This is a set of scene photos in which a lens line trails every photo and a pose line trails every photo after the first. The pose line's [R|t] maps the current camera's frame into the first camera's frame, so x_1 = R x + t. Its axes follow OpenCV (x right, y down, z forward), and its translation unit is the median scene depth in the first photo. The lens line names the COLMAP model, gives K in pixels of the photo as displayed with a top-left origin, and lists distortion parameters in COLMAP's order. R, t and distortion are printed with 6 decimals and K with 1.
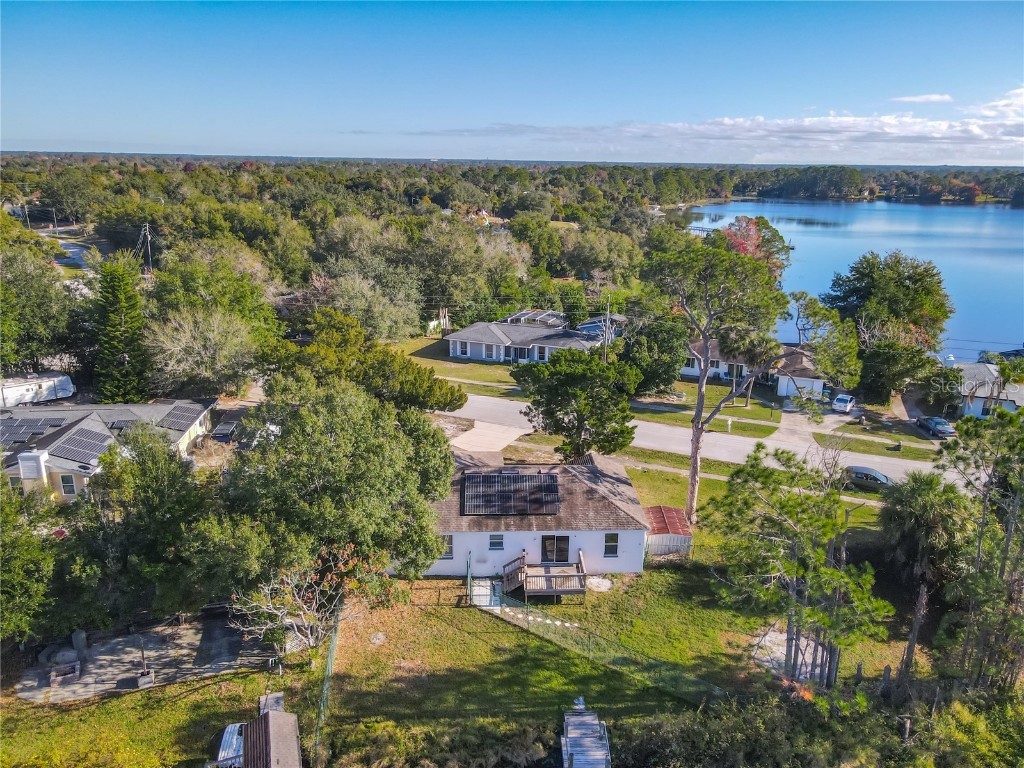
lens RADIAL K [[747.1, 0, 519.9], [0, 747.1, 386.1], [0, 0, 1]] dist [0.011563, 0.005866]
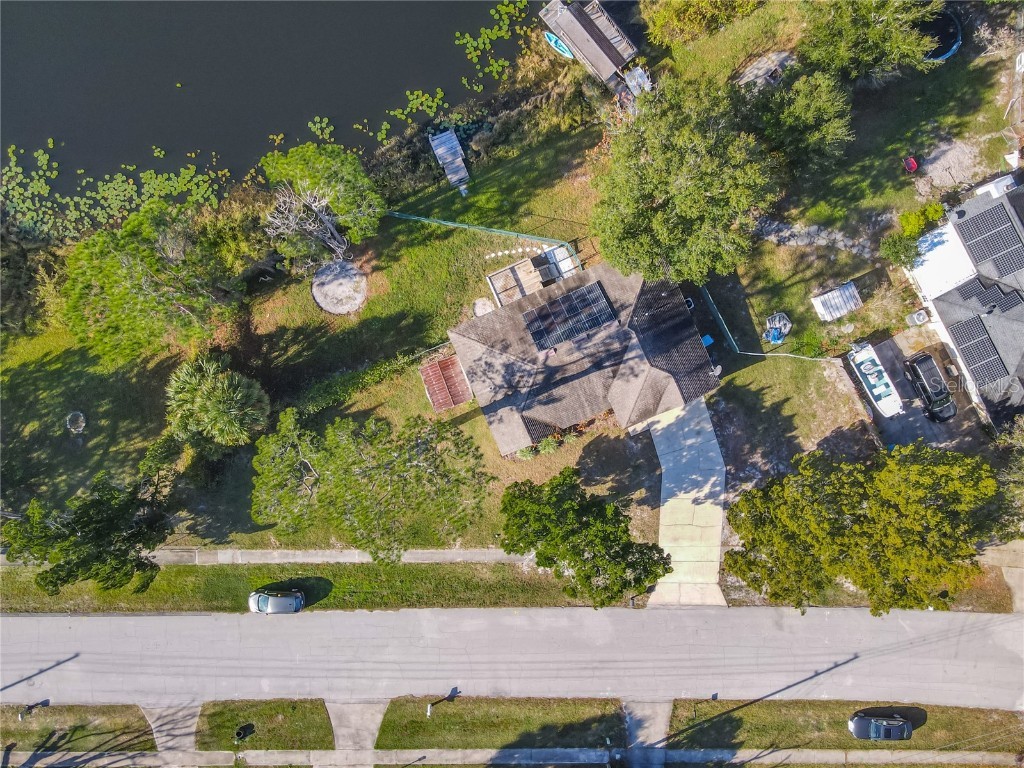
lens RADIAL K [[747.1, 0, 526.3], [0, 747.1, 384.5], [0, 0, 1]] dist [0.011563, 0.005866]
pose [[-0.929869, 0.367484, -0.017287, 0.124611], [-0.134633, -0.296190, 0.945593, -1.119282], [0.342370, 0.881605, 0.324894, 0.828344]]
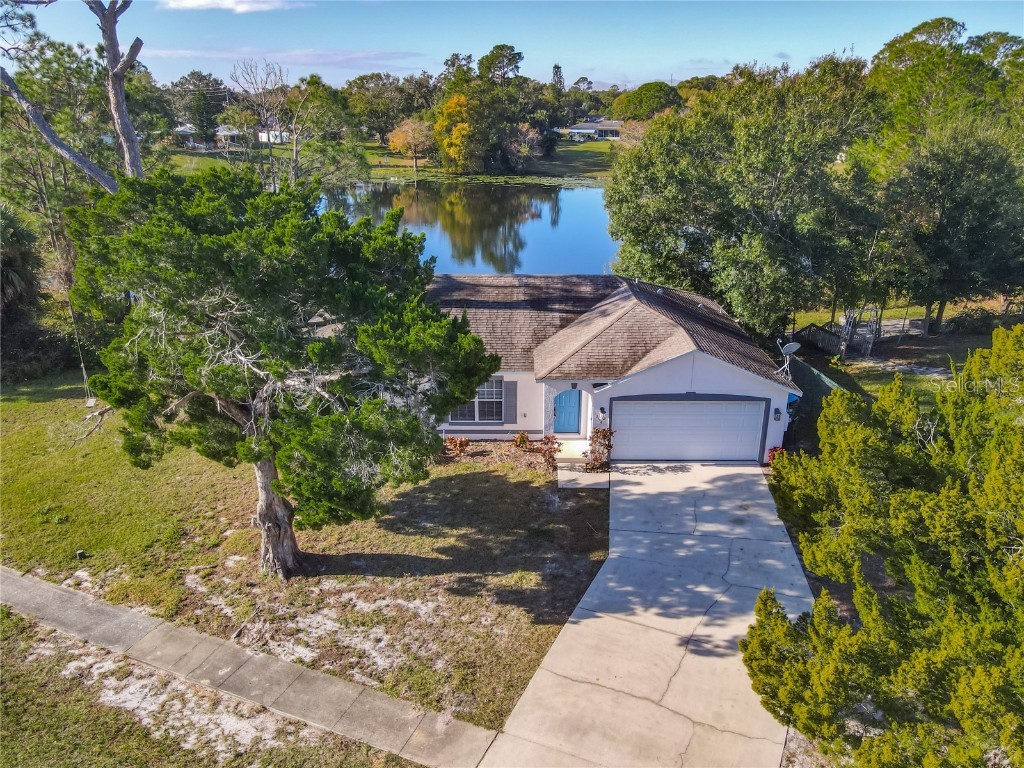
lens RADIAL K [[747.1, 0, 523.9], [0, 747.1, 386.4], [0, 0, 1]] dist [0.011563, 0.005866]
pose [[-0.998970, -0.030043, 0.034007, -0.041998], [-0.002900, 0.790173, 0.612877, -0.213425], [-0.045284, 0.612147, -0.789446, 1.847379]]
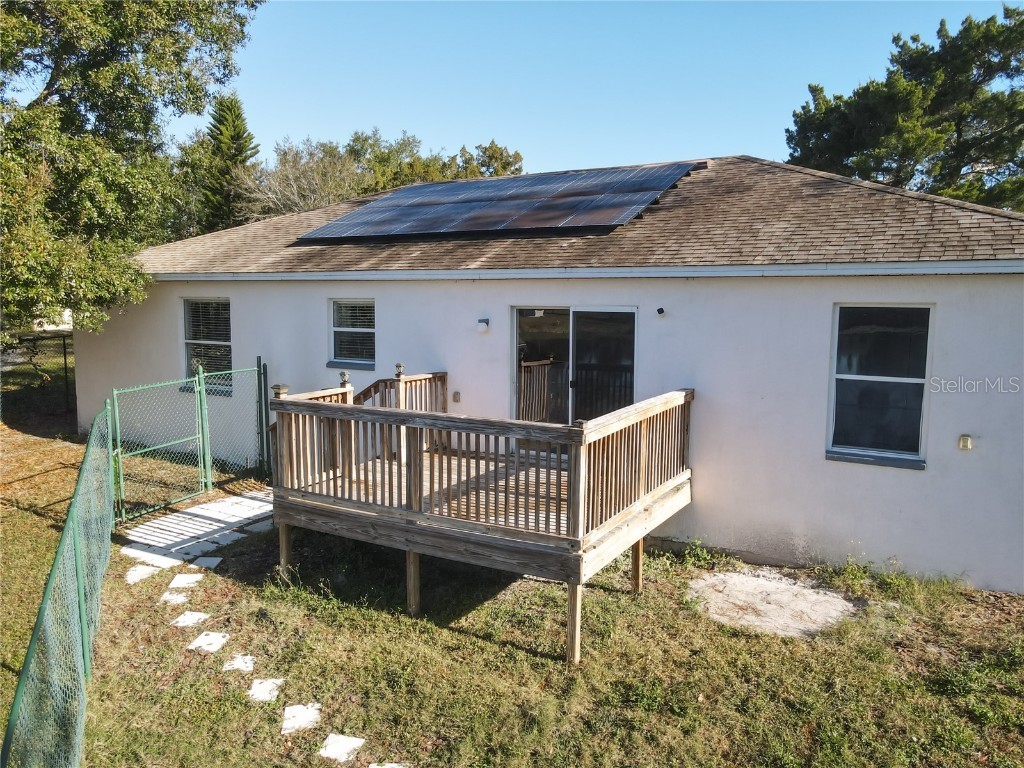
lens RADIAL K [[747.1, 0, 528.4], [0, 747.1, 387.5], [0, 0, 1]] dist [0.011563, 0.005866]
pose [[0.848276, 0.055691, -0.526617, 0.165473], [-0.153978, 0.977427, -0.144663, 0.286987], [0.506673, 0.203802, 0.837703, 0.945347]]
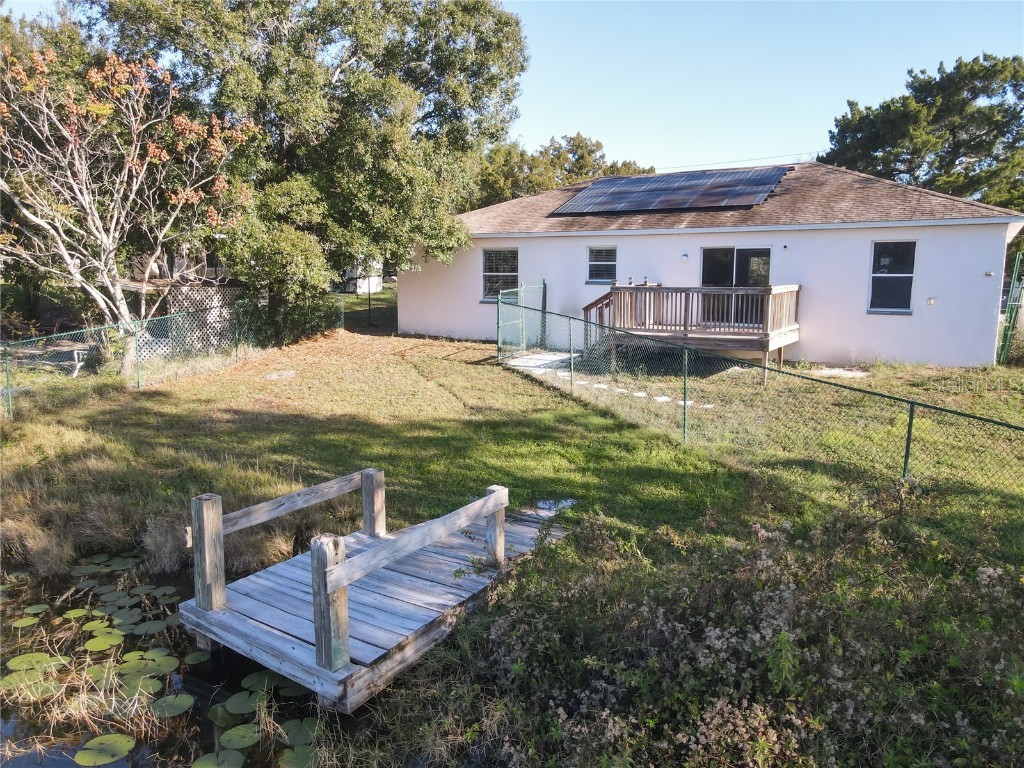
lens RADIAL K [[747.1, 0, 525.3], [0, 747.1, 388.3], [0, 0, 1]] dist [0.011563, 0.005866]
pose [[0.835750, 0.072001, -0.544369, 0.201513], [-0.155210, 0.981914, -0.108415, 0.382233], [0.526718, 0.175099, 0.831810, 0.706848]]
